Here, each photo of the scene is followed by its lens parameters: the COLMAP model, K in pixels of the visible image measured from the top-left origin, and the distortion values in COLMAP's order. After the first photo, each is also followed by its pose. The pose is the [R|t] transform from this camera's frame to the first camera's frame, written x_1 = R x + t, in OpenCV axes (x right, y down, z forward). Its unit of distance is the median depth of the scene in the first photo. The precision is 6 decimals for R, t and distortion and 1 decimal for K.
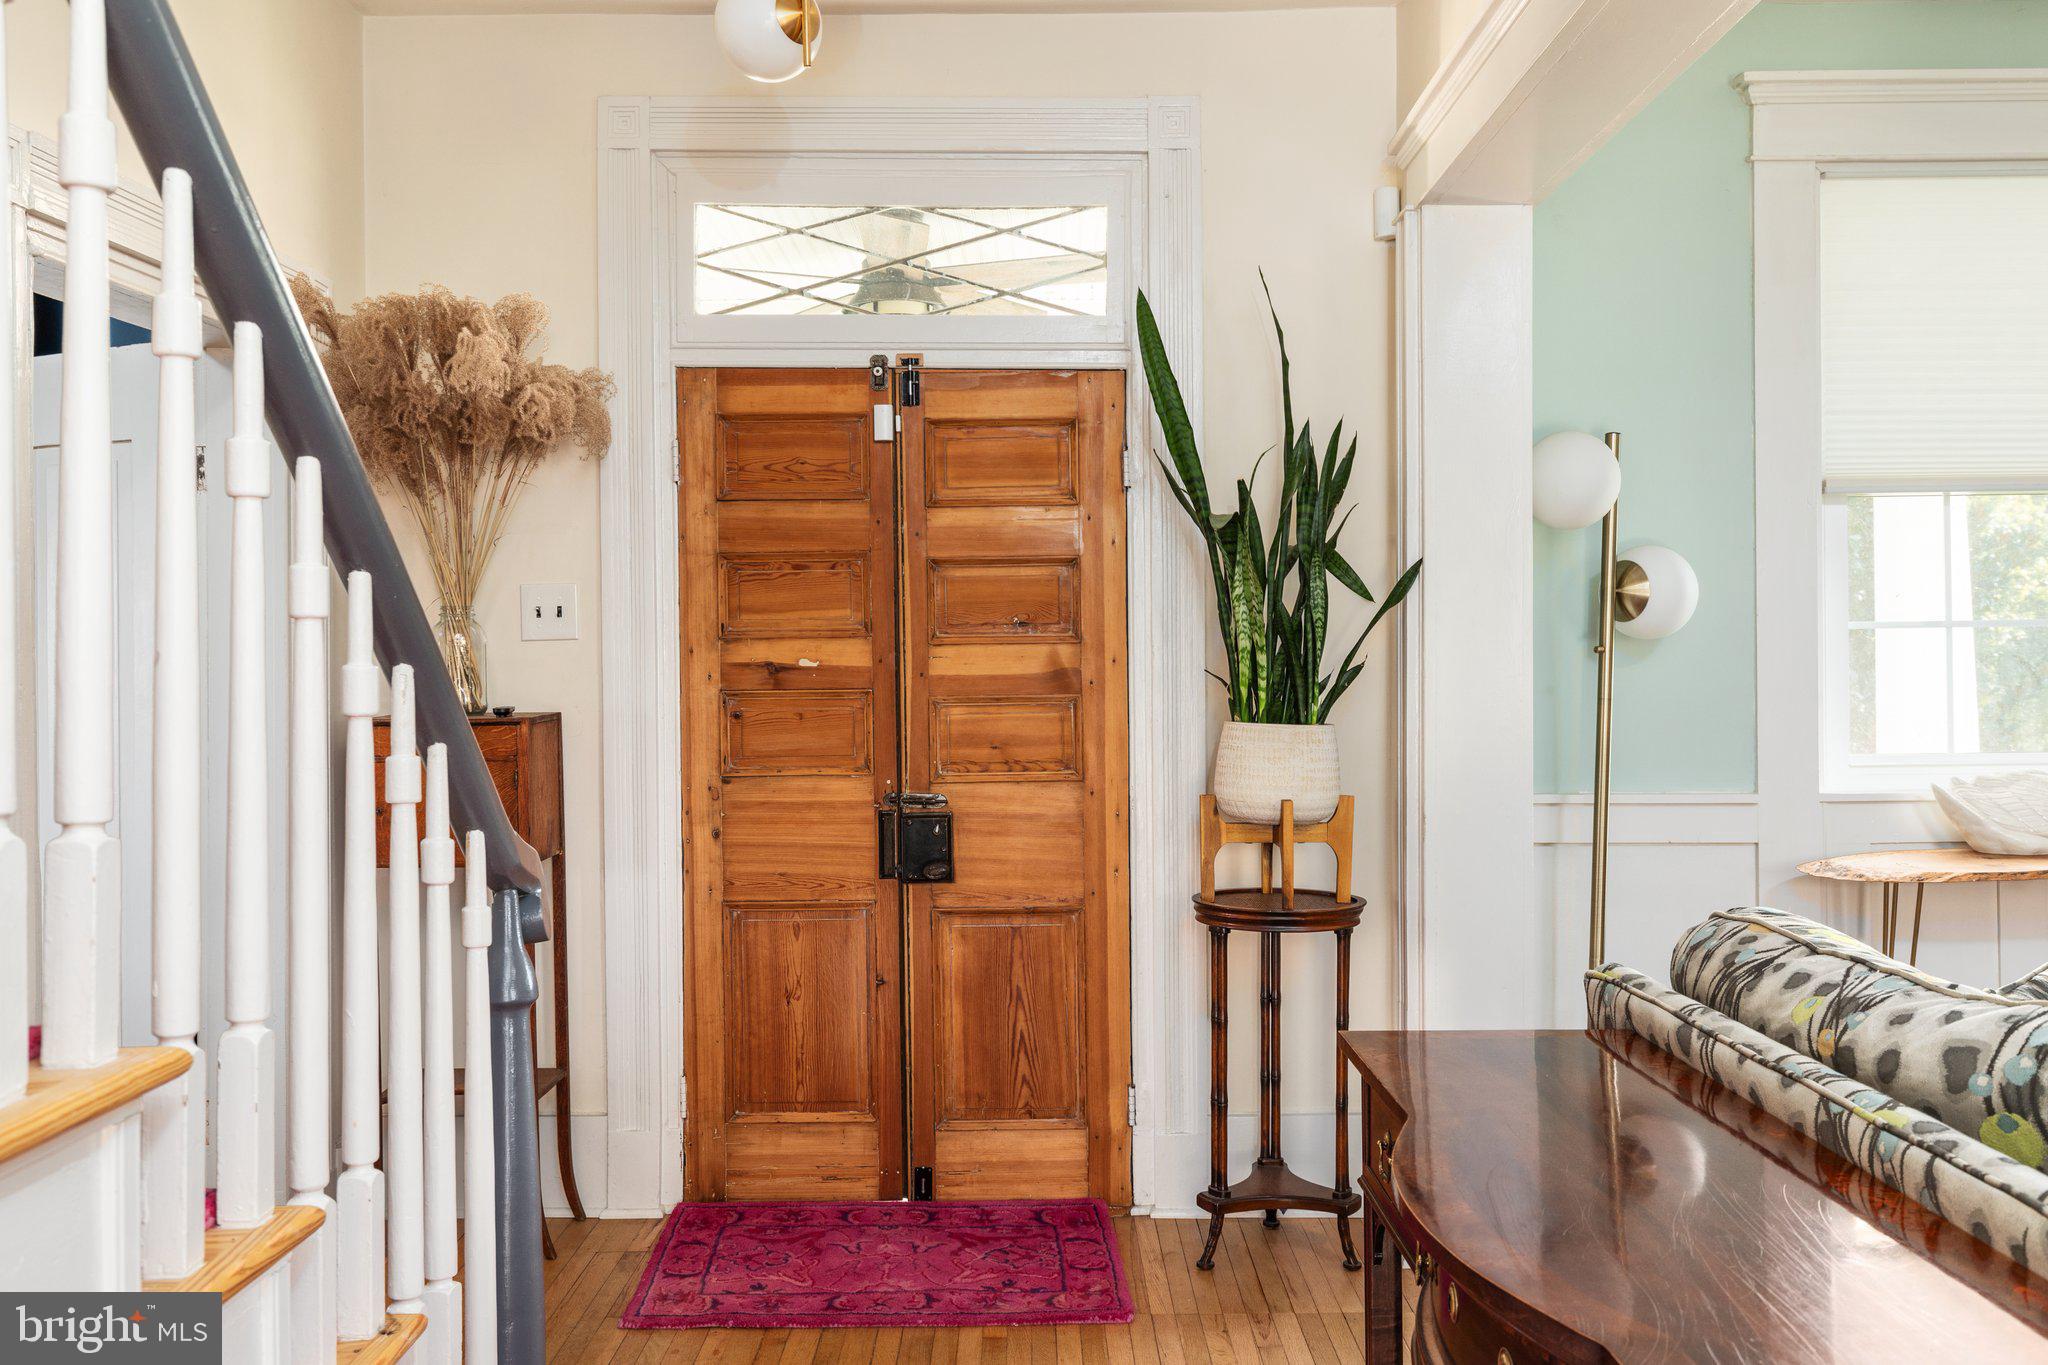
lens RADIAL K [[1857.7, 0, 1023.3], [0, 1857.7, 678.4], [0, 0, 1]] dist [-0.015555, 0.001200]
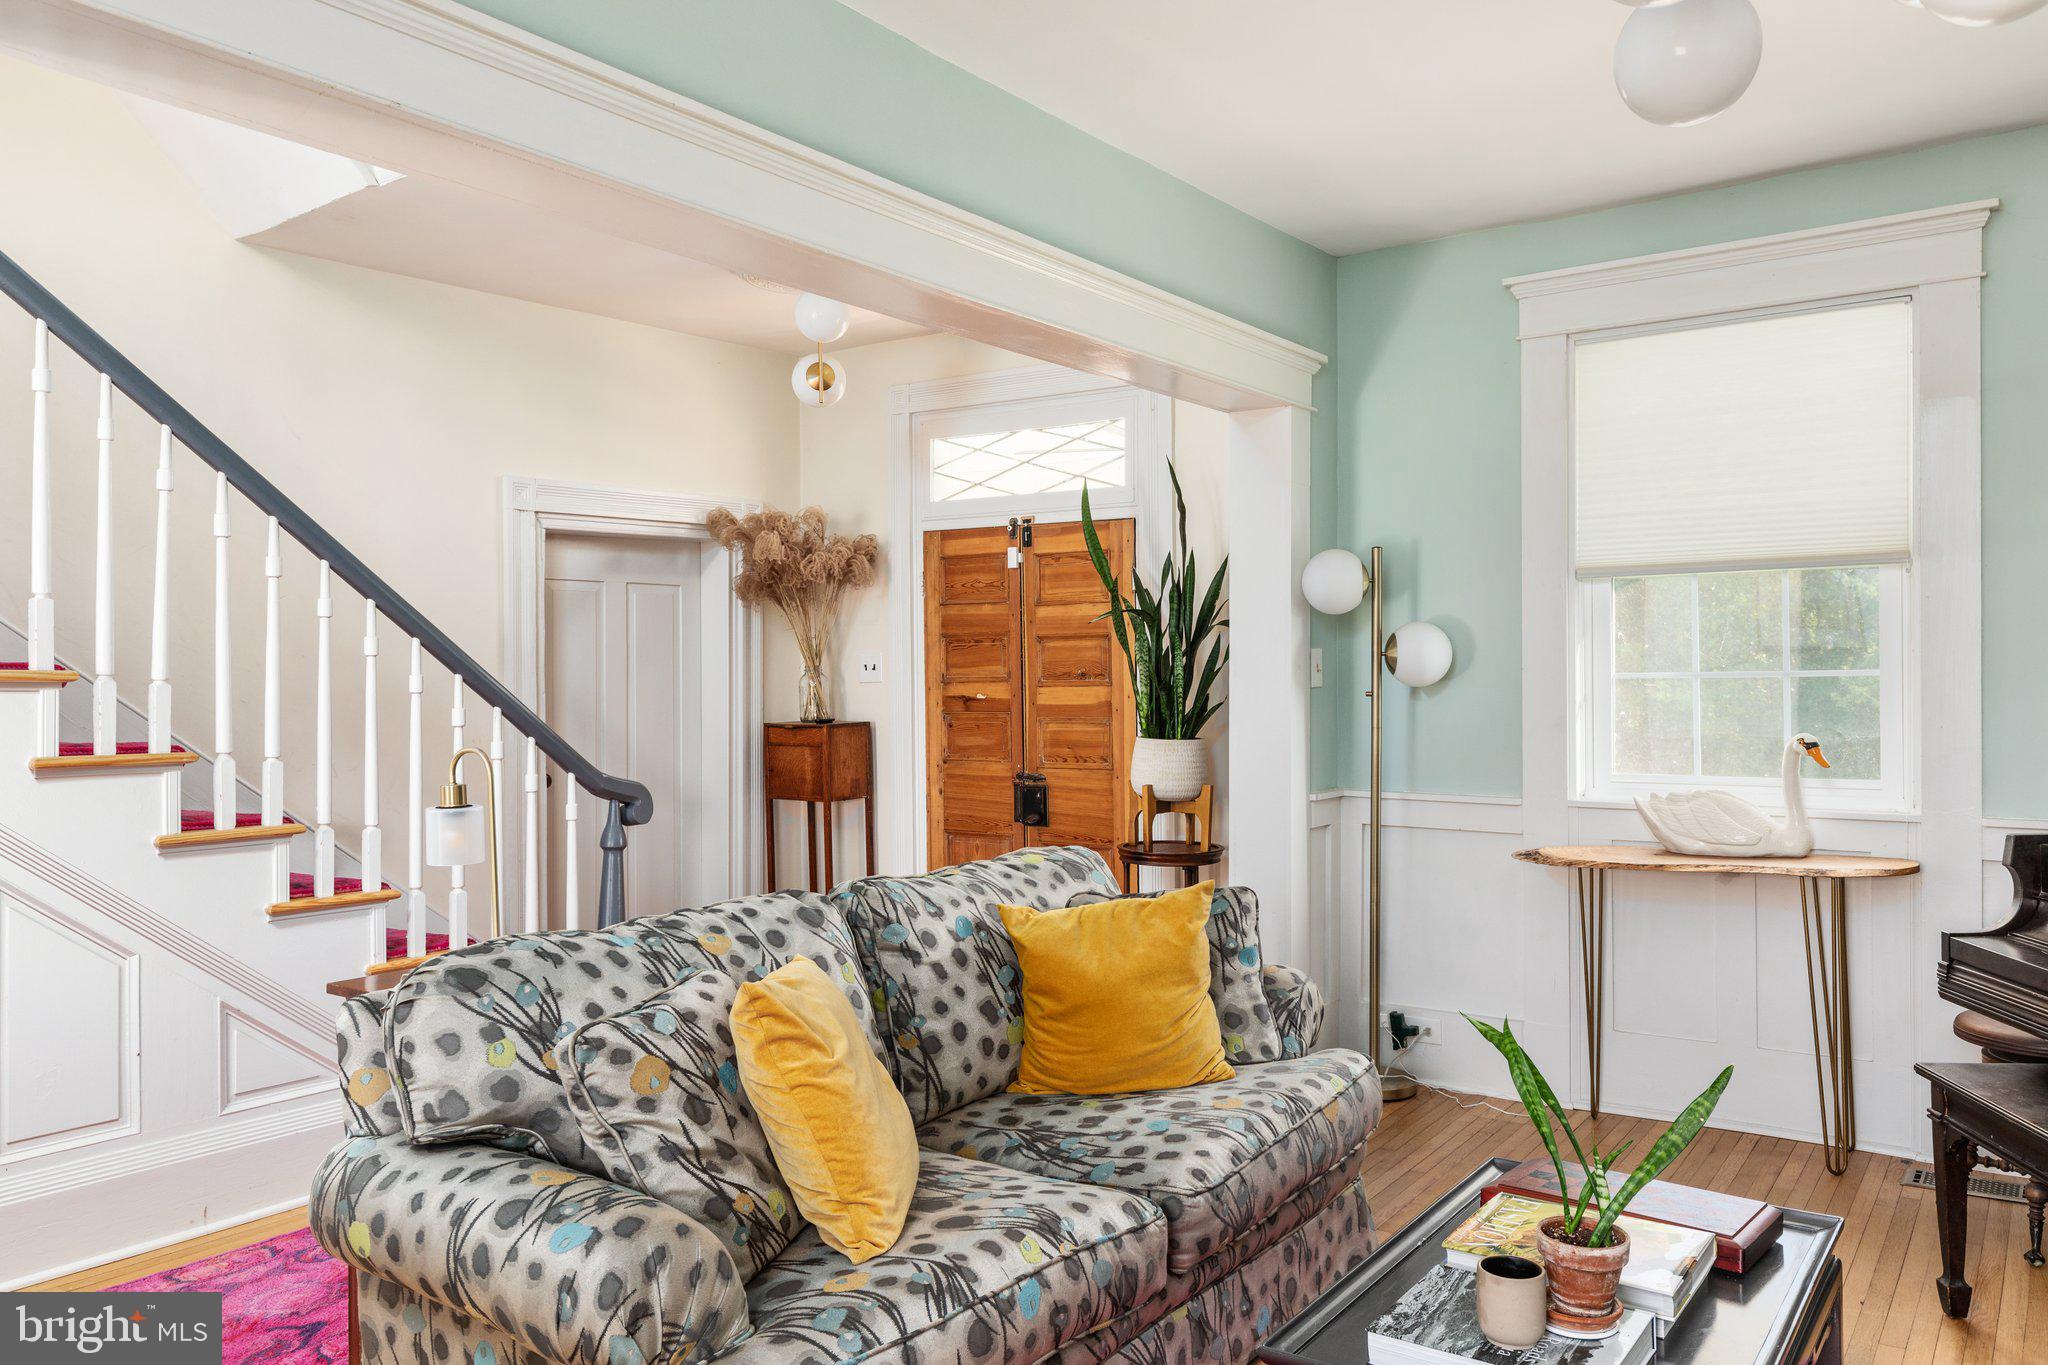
lens RADIAL K [[1463.7, 0, 1024.6], [0, 1463.7, 680.0], [0, 0, 1]] dist [0.000052, -0.000252]
pose [[0.815591, 0.003497, -0.578619, 0.717029], [-0.004591, 0.999989, -0.000428, -0.023323], [0.578611, 0.003006, 0.815598, -0.102538]]
